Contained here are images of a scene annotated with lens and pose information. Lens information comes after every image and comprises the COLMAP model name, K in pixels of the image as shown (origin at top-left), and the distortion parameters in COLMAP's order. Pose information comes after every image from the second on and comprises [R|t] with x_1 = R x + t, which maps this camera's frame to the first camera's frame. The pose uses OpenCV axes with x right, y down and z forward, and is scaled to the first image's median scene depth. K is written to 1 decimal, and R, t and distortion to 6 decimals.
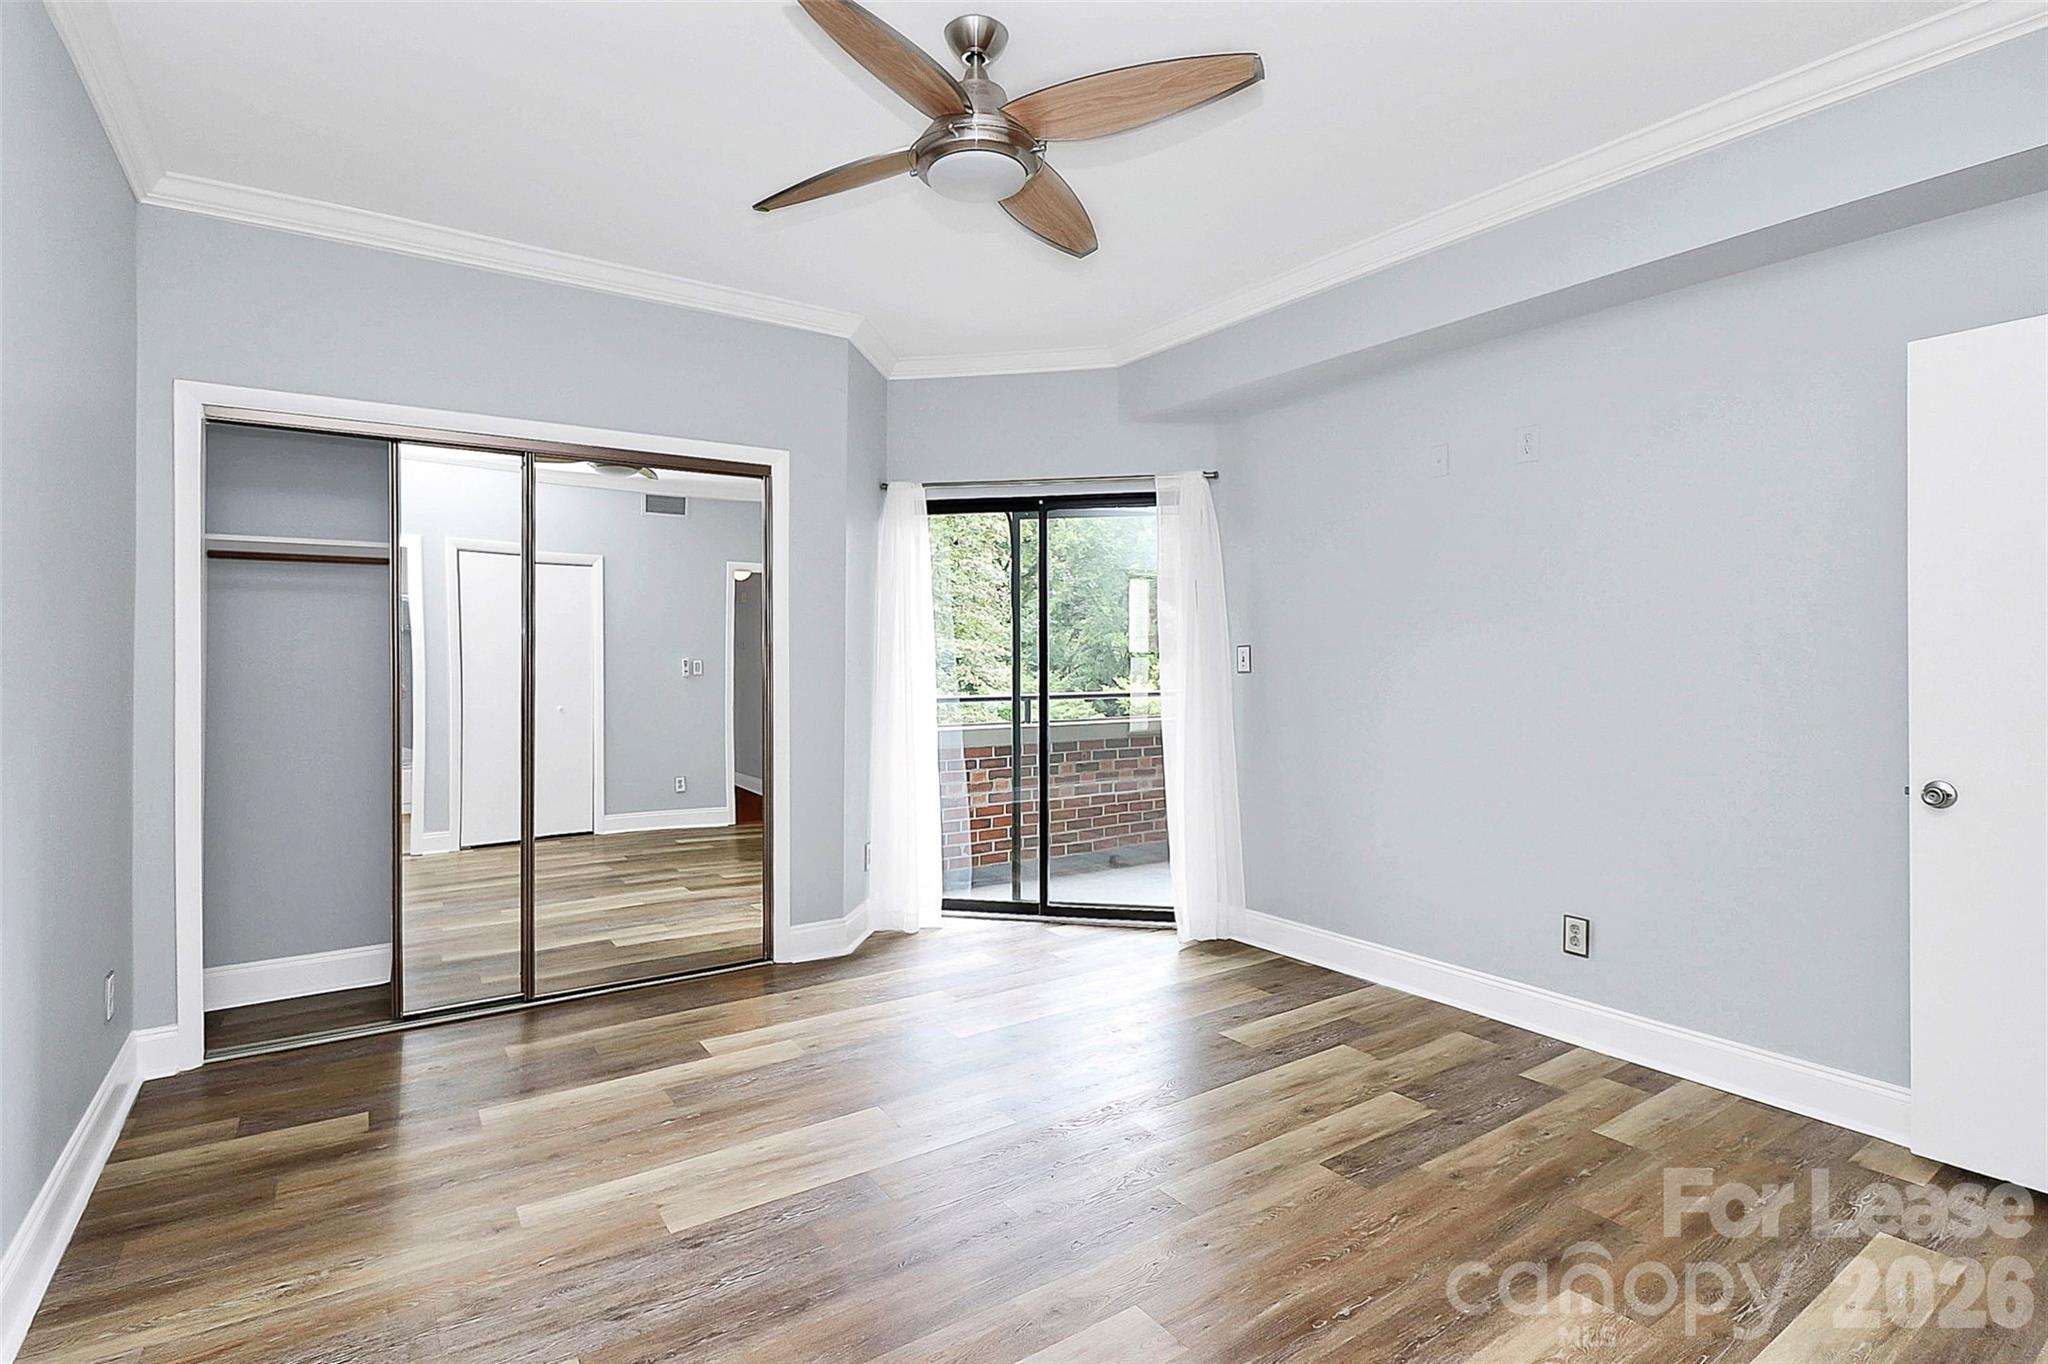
lens RADIAL K [[985.9, 0, 1015.0], [0, 985.9, 636.1], [0, 0, 1]] dist [0.011118, -0.017003]
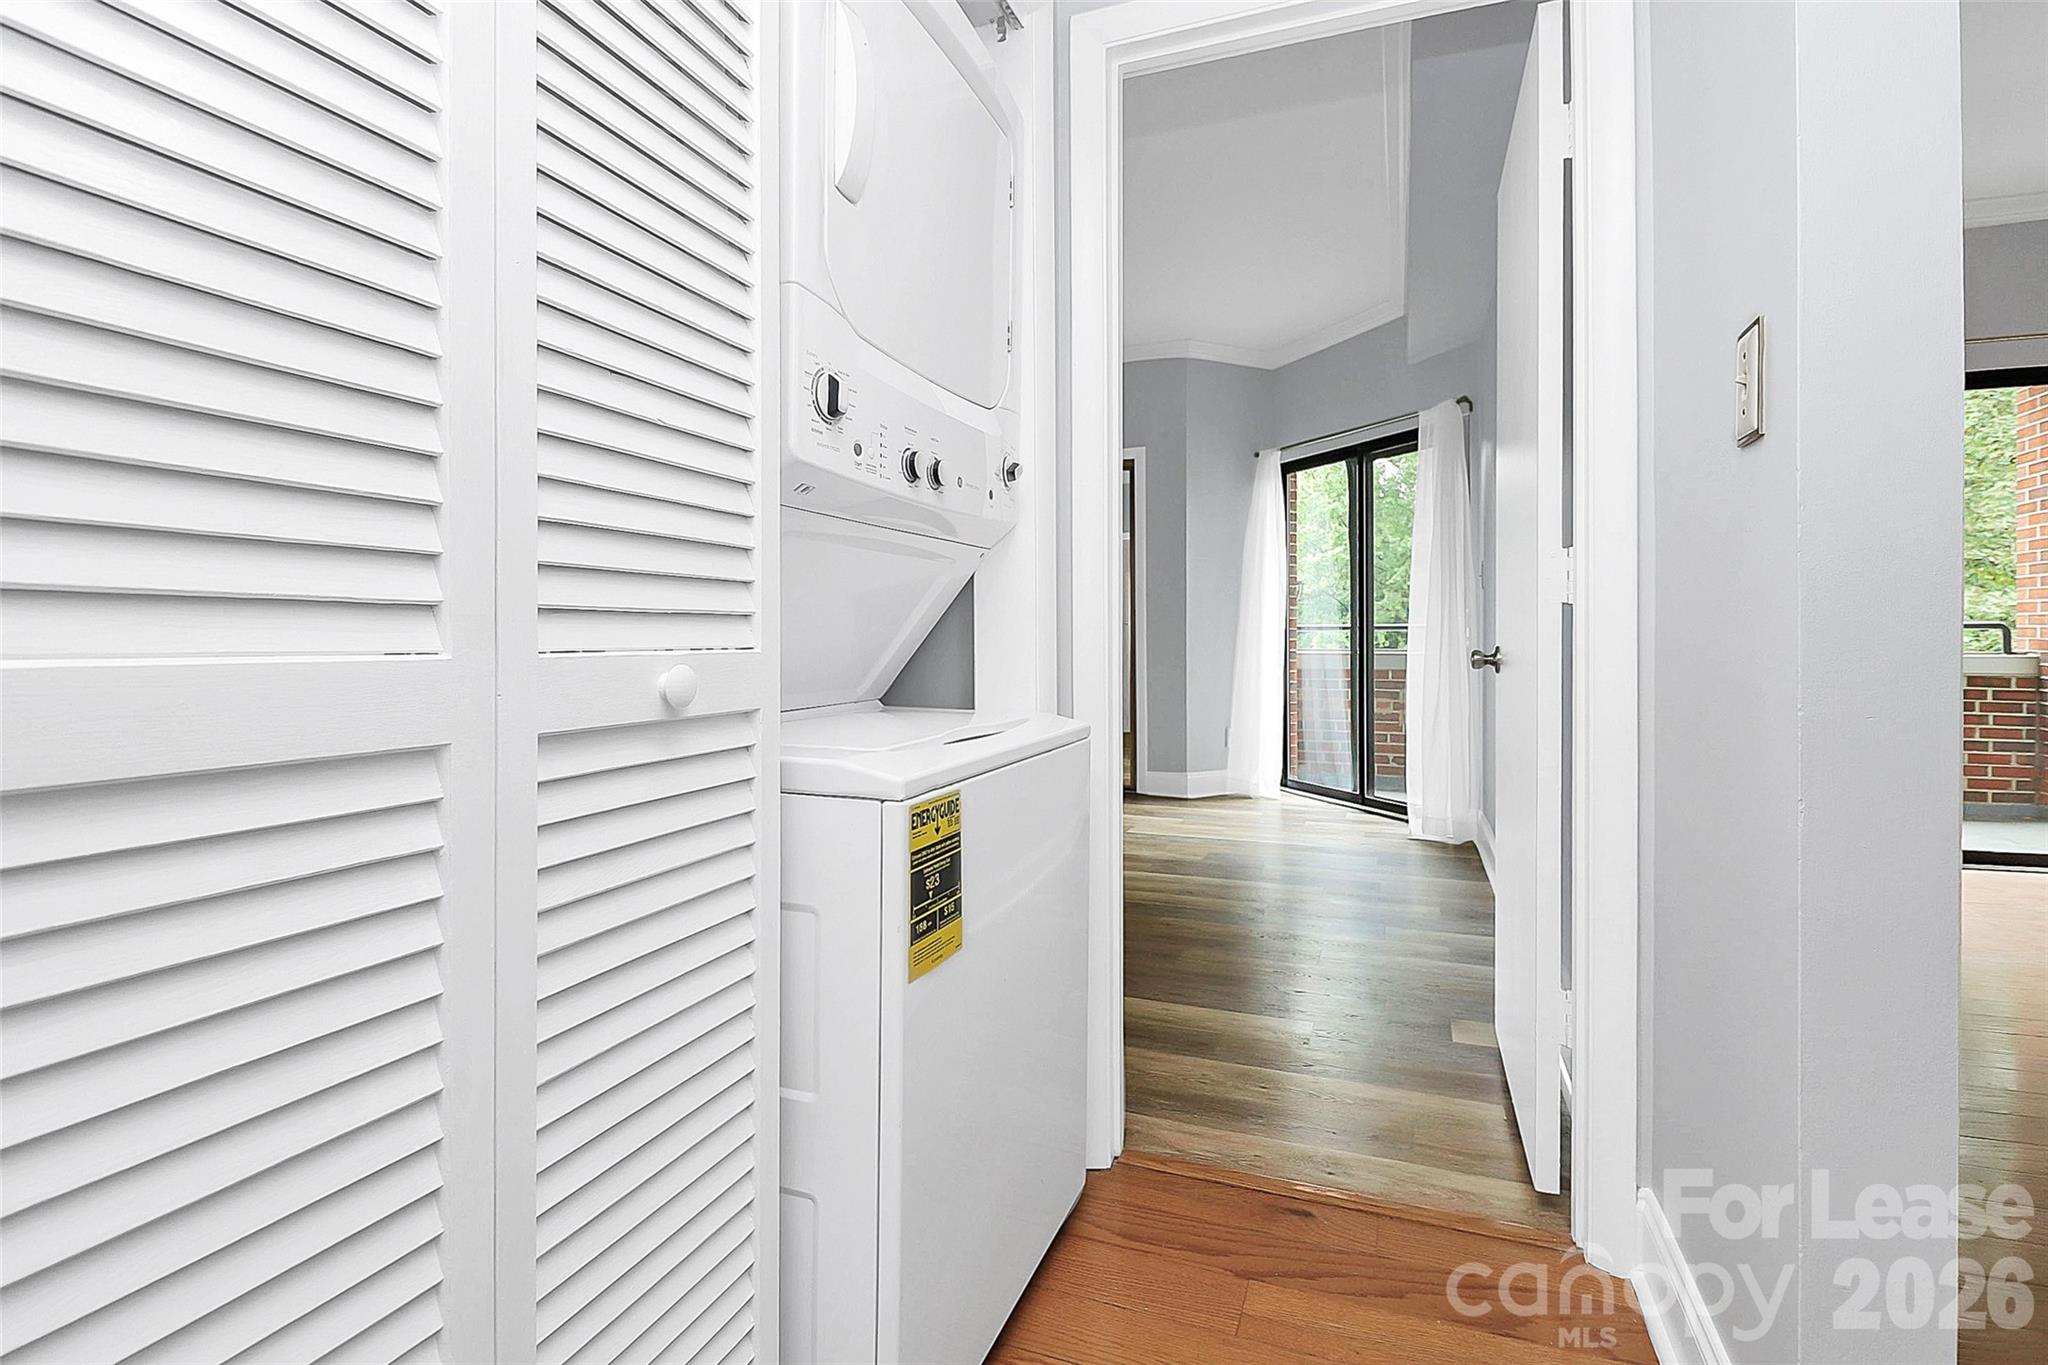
lens RADIAL K [[985.9, 0, 1015.0], [0, 985.9, 636.6], [0, 0, 1]] dist [0.011118, -0.017003]
pose [[0.566297, 0.004114, -0.824191, 1.122826], [0.017765, 0.999694, 0.017196, 0.083159], [0.824010, -0.024380, 0.566051, 0.014767]]
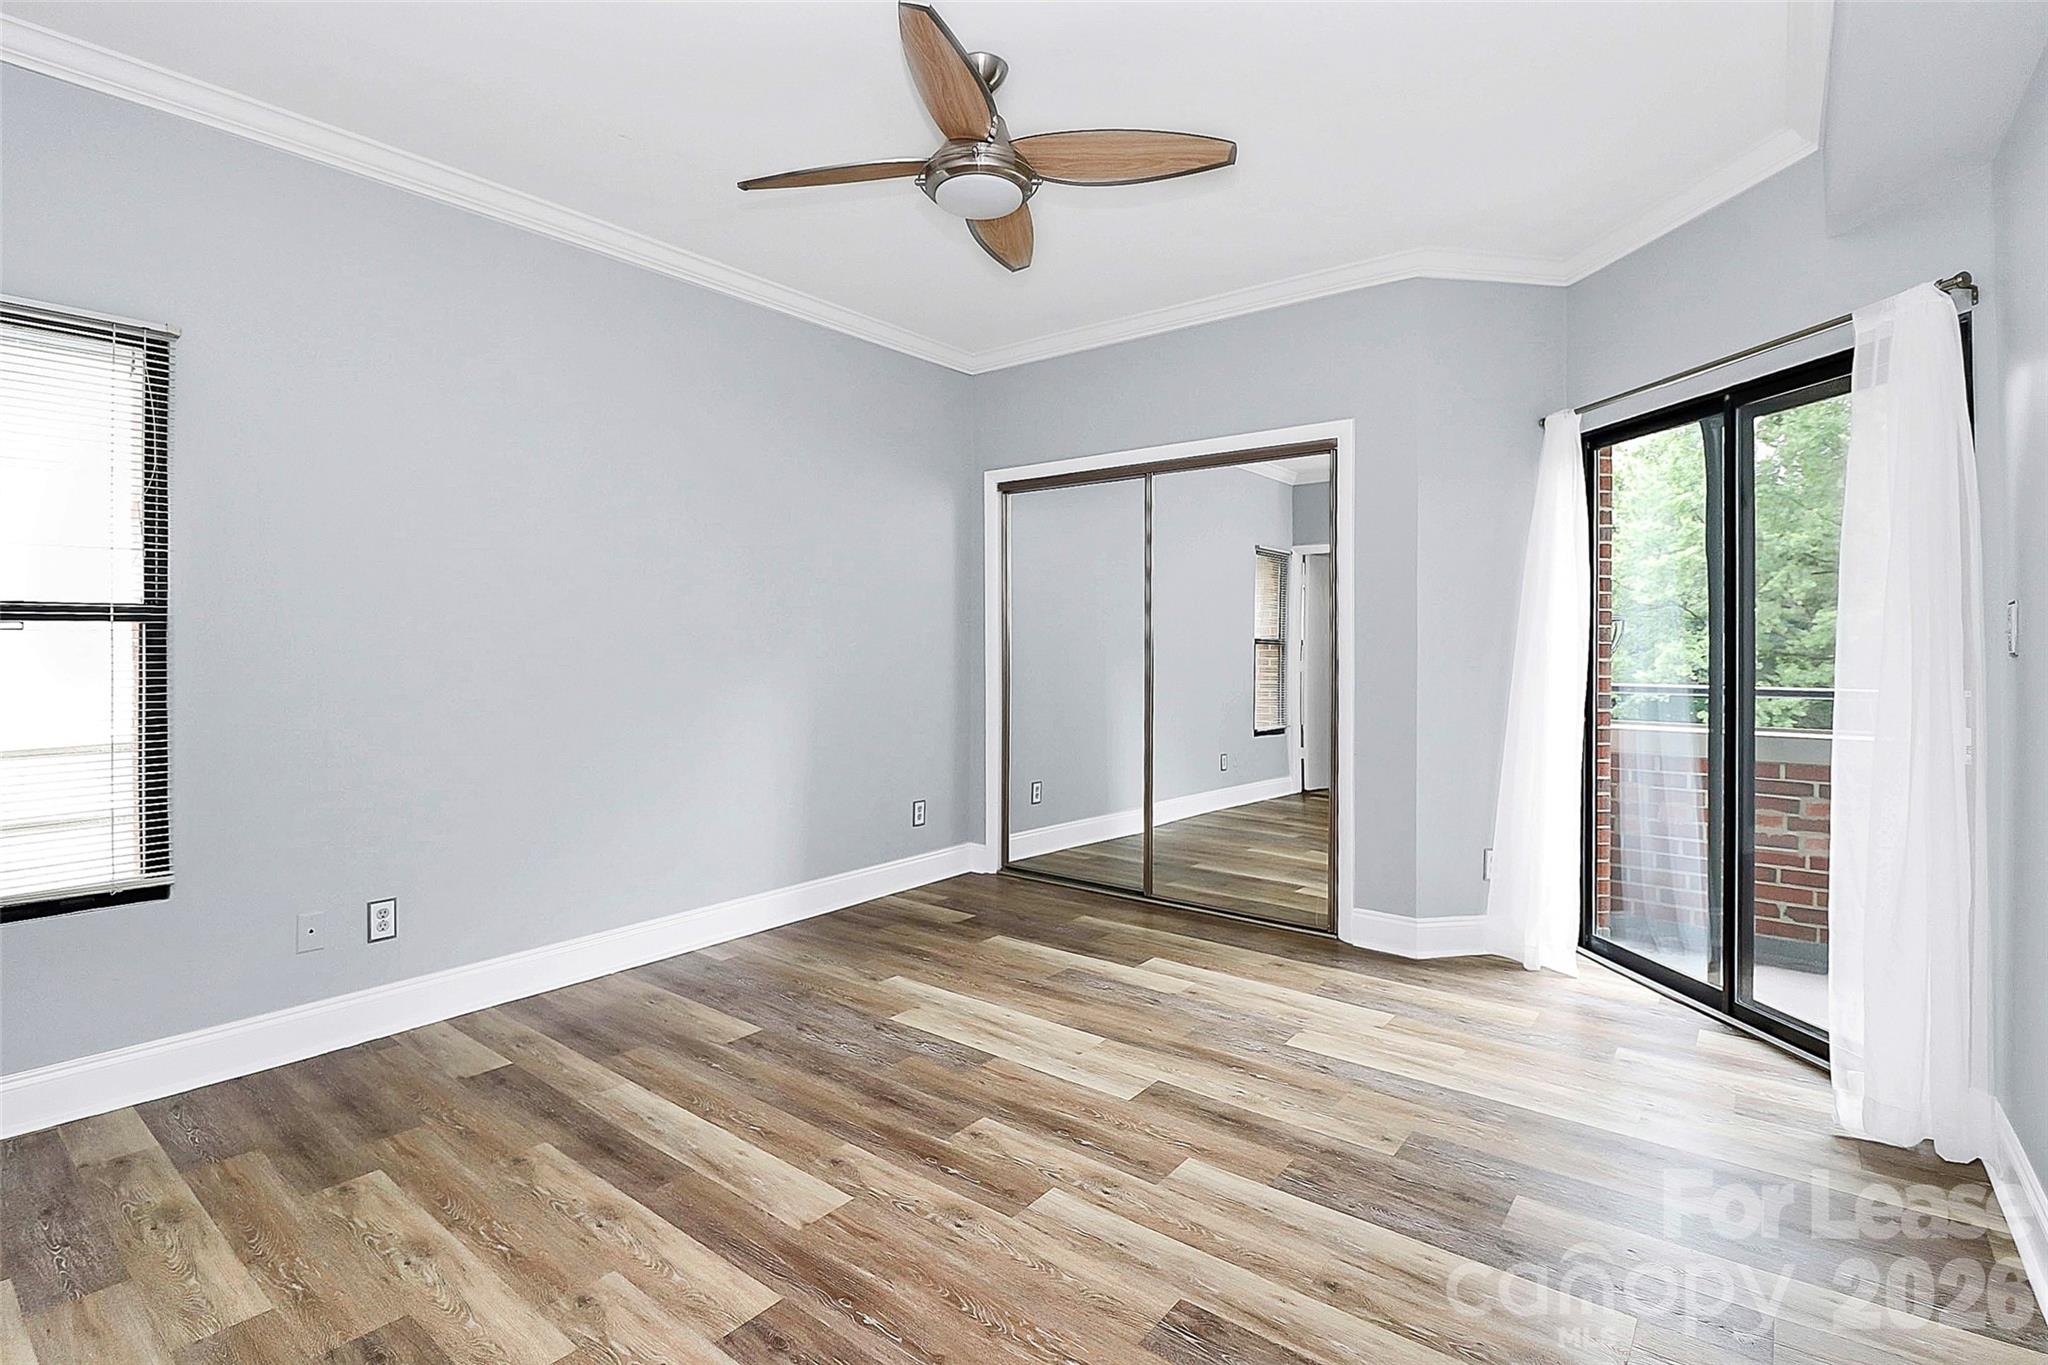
lens RADIAL K [[965.2, 0, 1031.9], [0, 965.2, 647.1], [0, 0, 1]] dist [0.001956, 0.000013]
pose [[0.313915, 0.008316, -0.949415, 0.745850], [0.019970, 0.999683, 0.015359, 0.019622], [0.949241, -0.023781, 0.313649, 0.520717]]
